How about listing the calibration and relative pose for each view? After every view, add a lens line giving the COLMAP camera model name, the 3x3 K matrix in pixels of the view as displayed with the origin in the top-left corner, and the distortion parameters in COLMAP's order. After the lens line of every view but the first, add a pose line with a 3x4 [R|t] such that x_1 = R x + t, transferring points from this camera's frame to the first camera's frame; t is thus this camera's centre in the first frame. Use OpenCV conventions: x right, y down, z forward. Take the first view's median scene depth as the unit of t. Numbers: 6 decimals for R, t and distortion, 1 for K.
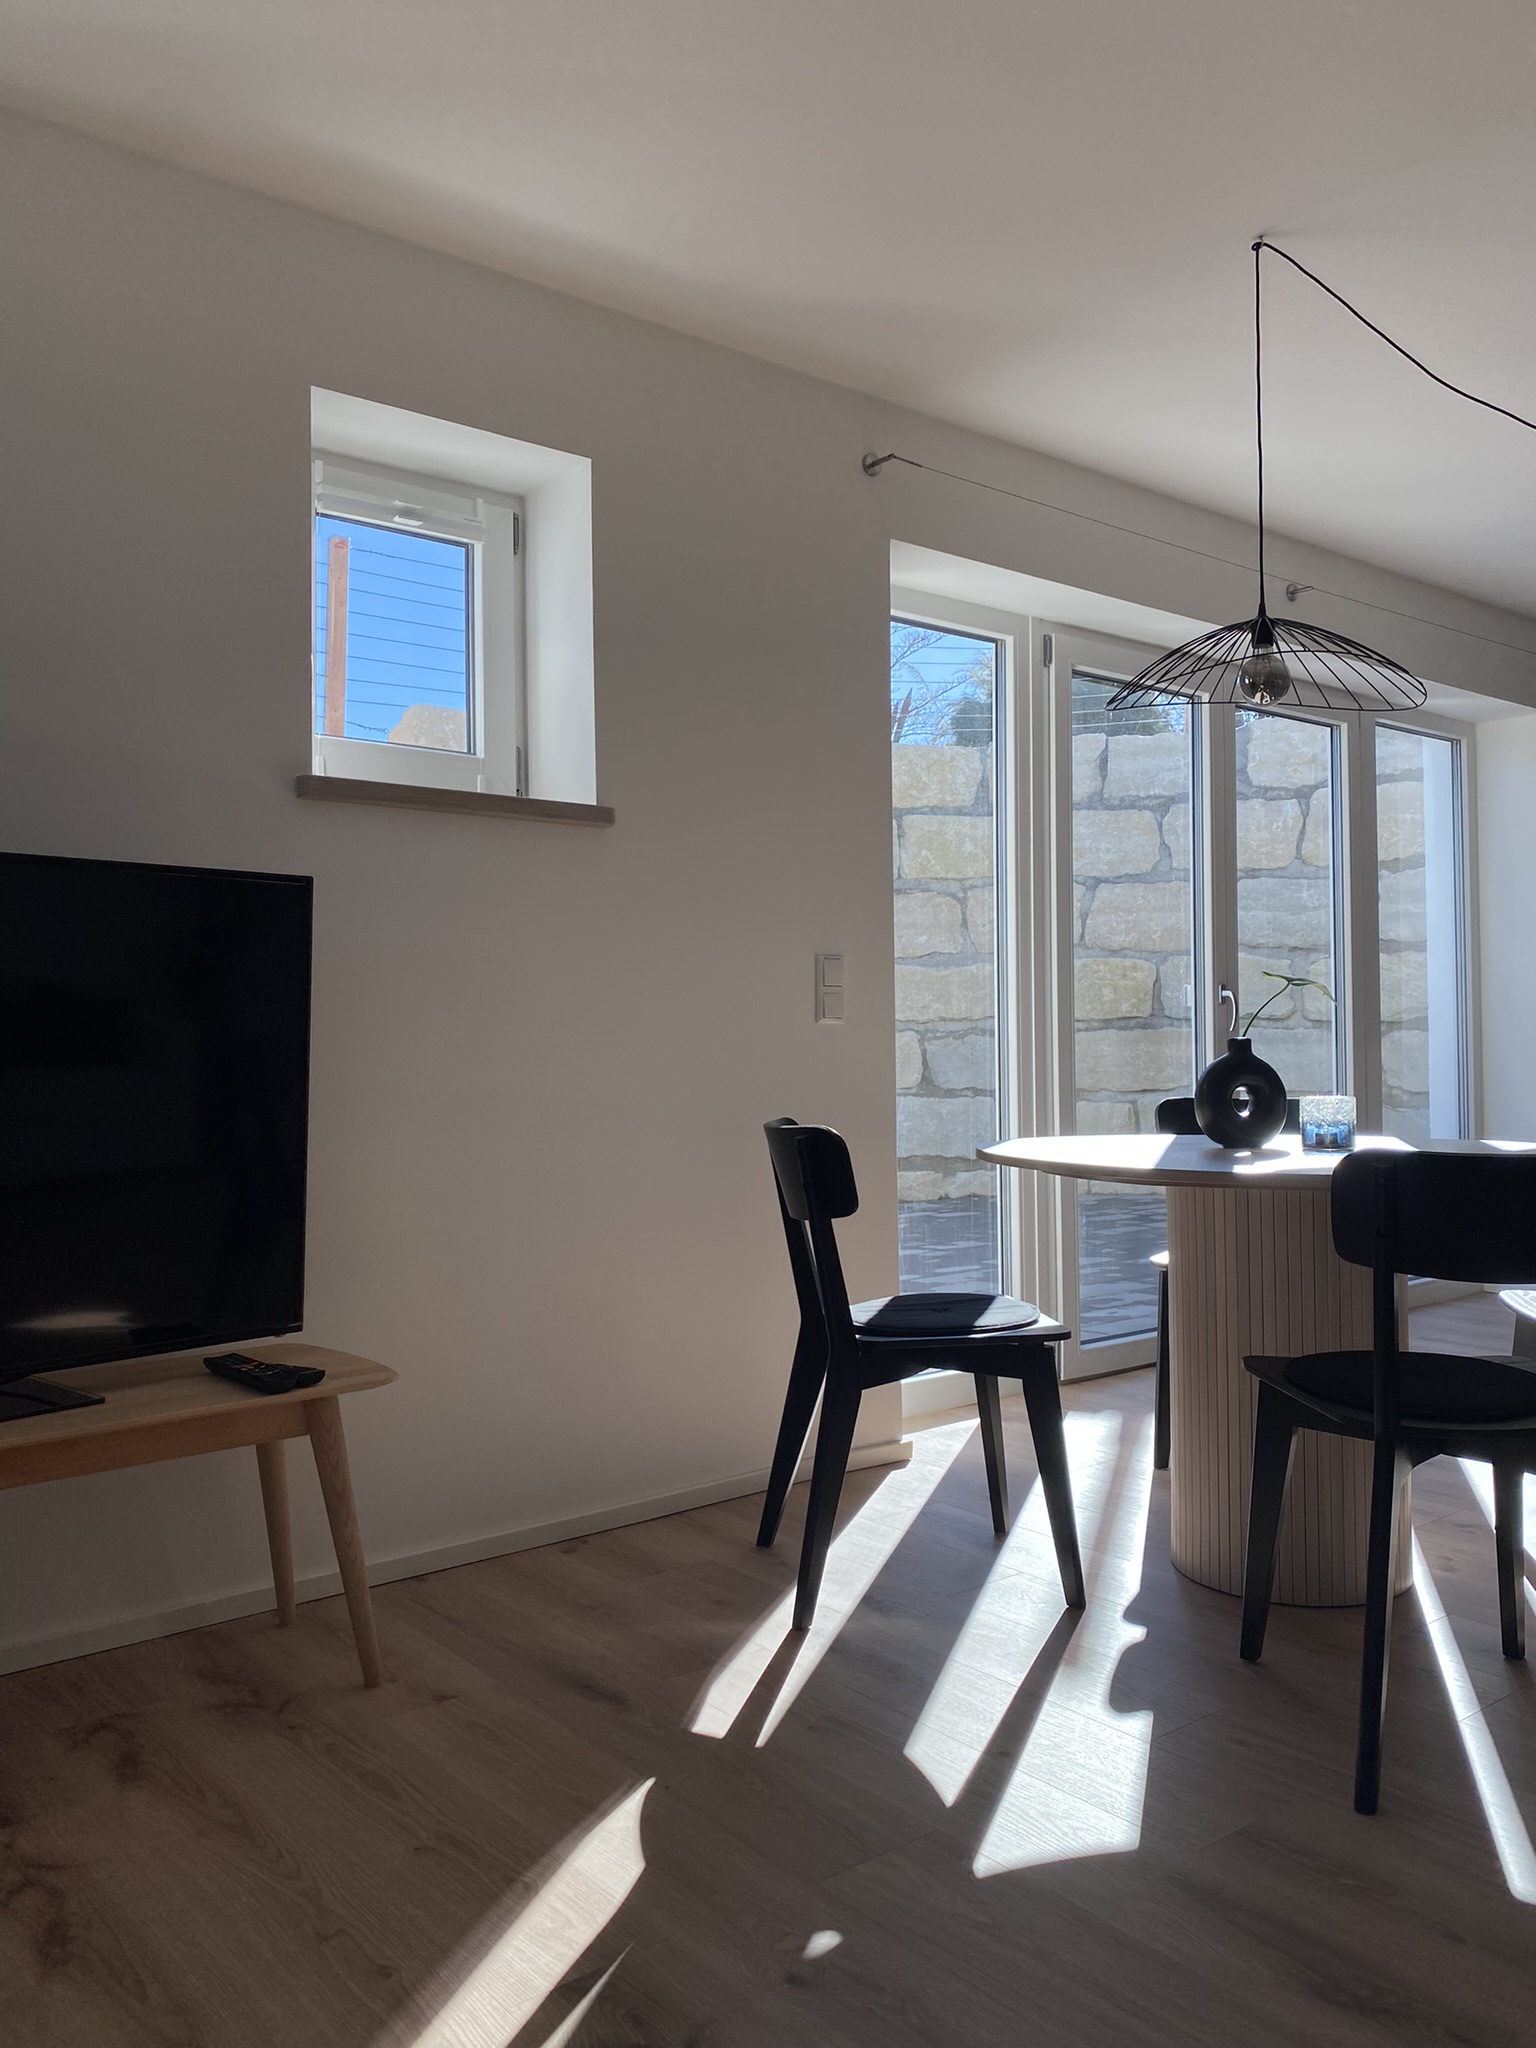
lens RADIAL K [[1553.3, 0, 768.0], [0, 1553.3, 1024.0], [0, 0, 1]] dist [0.027540, -0.030816]
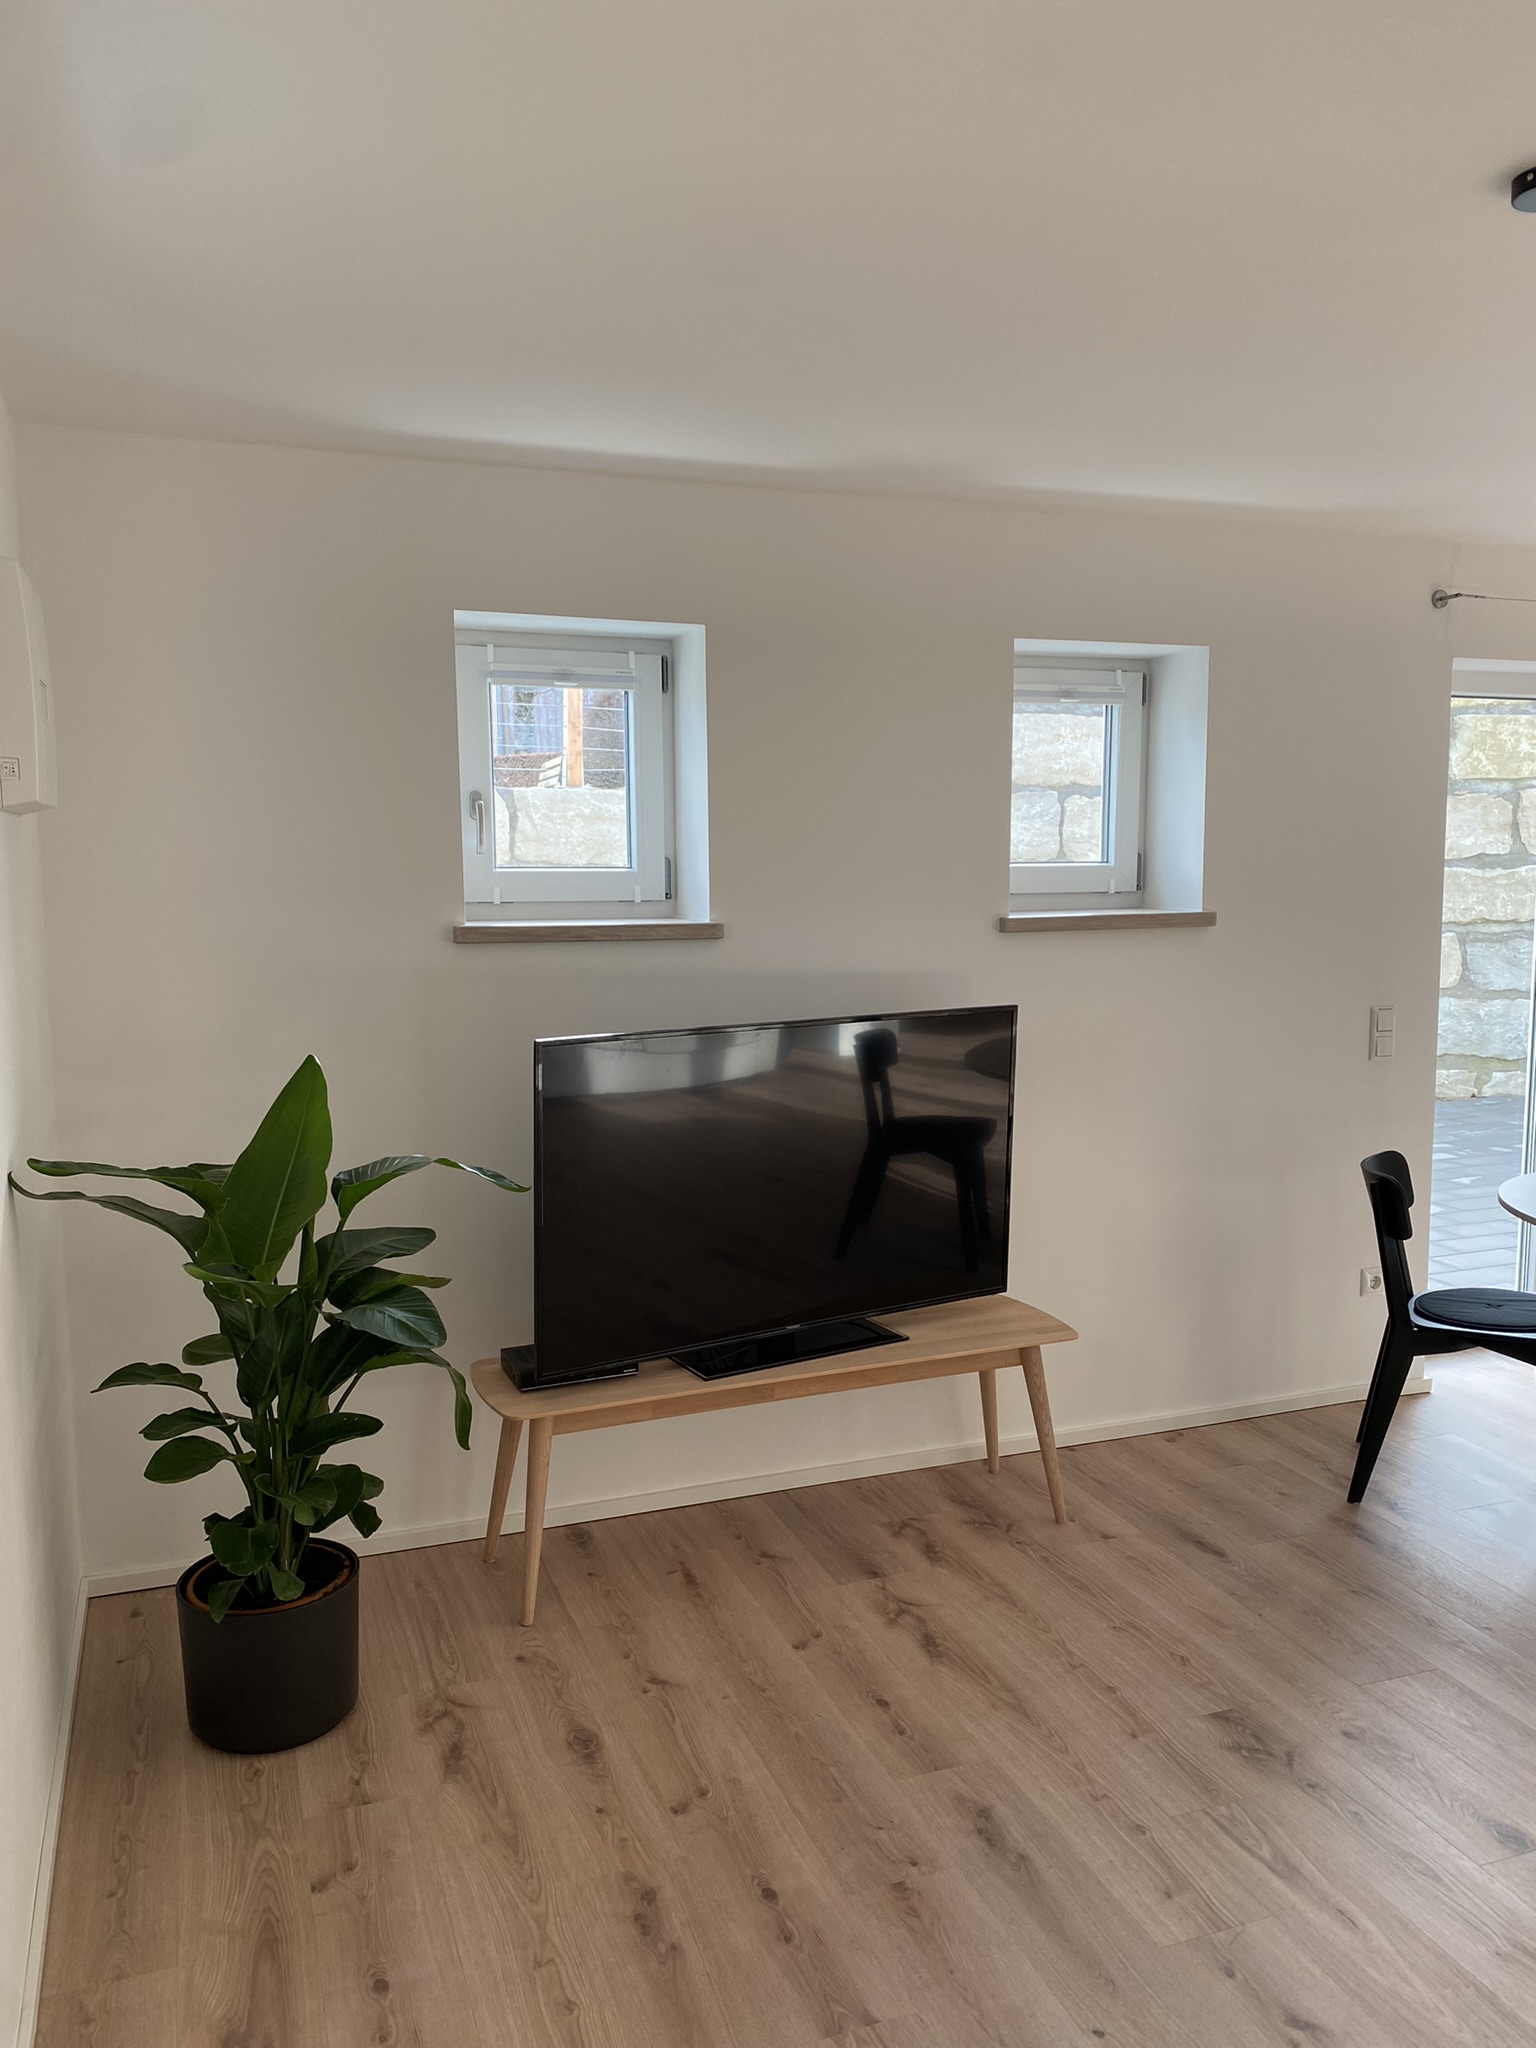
lens RADIAL K [[1553.3, 0, 768.0], [0, 1553.3, 1024.0], [0, 0, 1]] dist [0.027540, -0.030816]
pose [[0.949396, 0.039843, -0.311543, -0.047050], [0.000610, 0.991685, 0.128685, -0.228900], [0.314080, -0.122363, 0.941478, -0.426306]]
